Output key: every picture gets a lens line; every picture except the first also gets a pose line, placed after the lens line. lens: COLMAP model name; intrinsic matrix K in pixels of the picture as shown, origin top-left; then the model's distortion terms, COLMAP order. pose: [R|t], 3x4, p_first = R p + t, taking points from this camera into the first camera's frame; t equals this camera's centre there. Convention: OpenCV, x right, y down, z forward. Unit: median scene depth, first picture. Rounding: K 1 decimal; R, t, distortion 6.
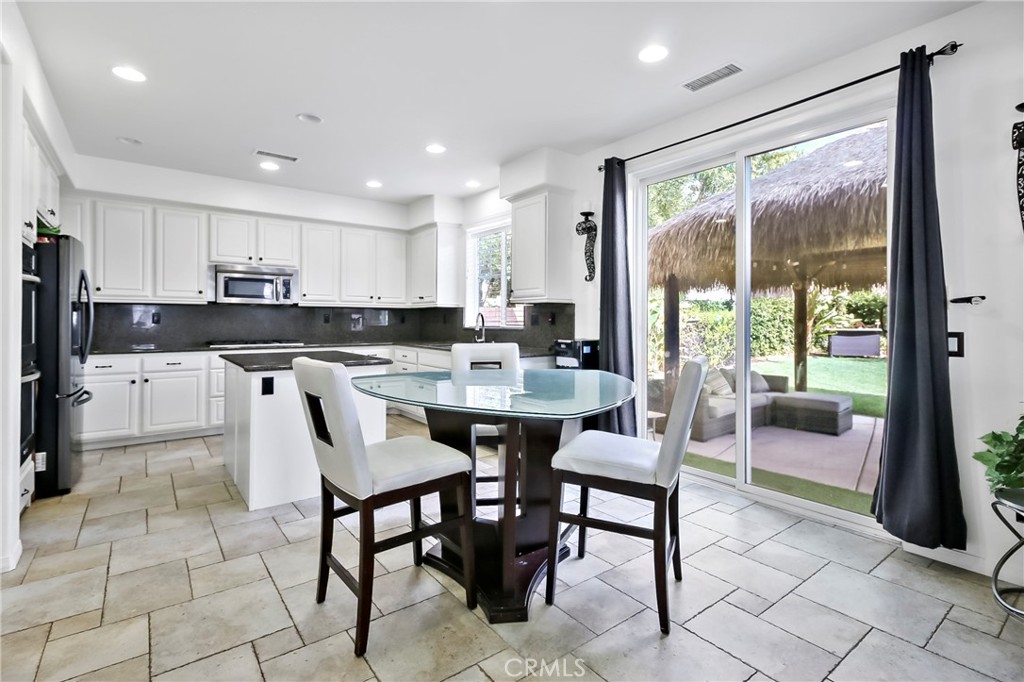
lens RADIAL K [[479.9, 0, 512.3], [0, 479.9, 322.8], [0, 0, 1]] dist [-0.000422, -0.000460]
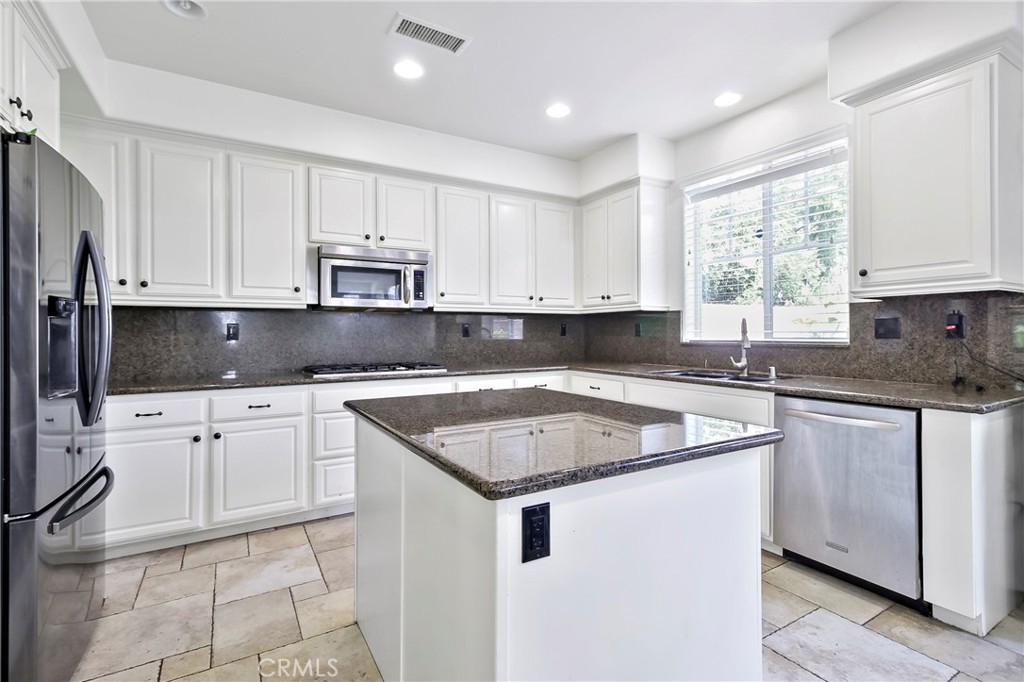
lens RADIAL K [[479.9, 0, 511.7], [0, 479.9, 335.7], [0, 0, 1]] dist [-0.000422, -0.000460]
pose [[0.992773, -0.006669, -0.119818, -0.279701], [0.006982, 0.999973, 0.002191, -0.002245], [0.119800, -0.003012, 0.992793, 0.386819]]
